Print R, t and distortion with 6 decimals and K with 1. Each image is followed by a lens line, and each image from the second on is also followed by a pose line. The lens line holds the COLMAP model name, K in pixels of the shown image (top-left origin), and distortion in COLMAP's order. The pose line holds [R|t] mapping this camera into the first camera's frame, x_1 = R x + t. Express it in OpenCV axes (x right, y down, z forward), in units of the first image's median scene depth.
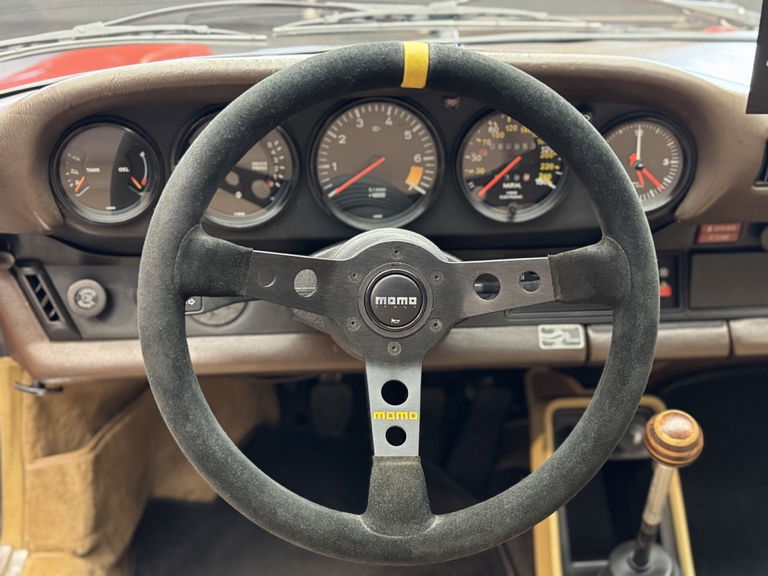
lens RADIAL K [[873.5, 0, 384.0], [0, 873.5, 288.0], [0, 0, 1]] dist [0.103909, -0.013387]
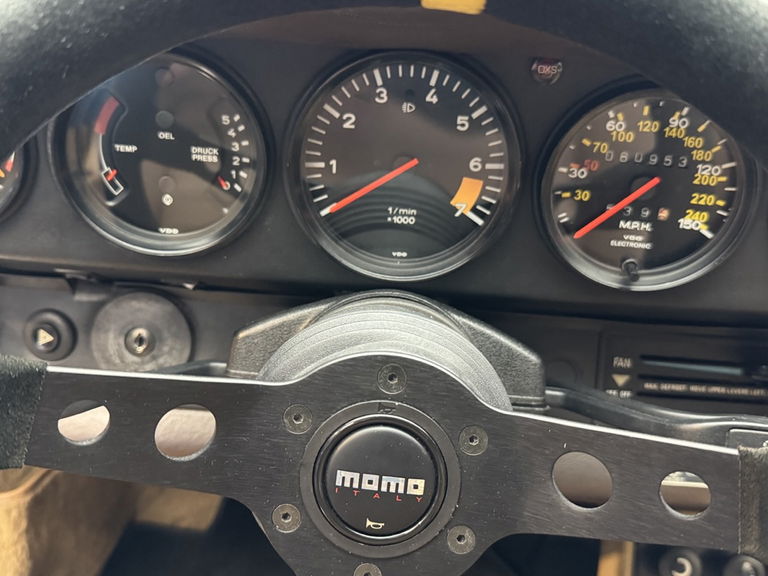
lens RADIAL K [[752.9, 0, 384.0], [0, 752.9, 288.0], [0, 0, 1]] dist [0.159575, -0.464832]
pose [[0.989509, 0.107167, -0.096886, 0.035876], [-0.100977, 0.992651, 0.066695, -0.094393], [0.103322, -0.056212, 0.993058, 0.490109]]
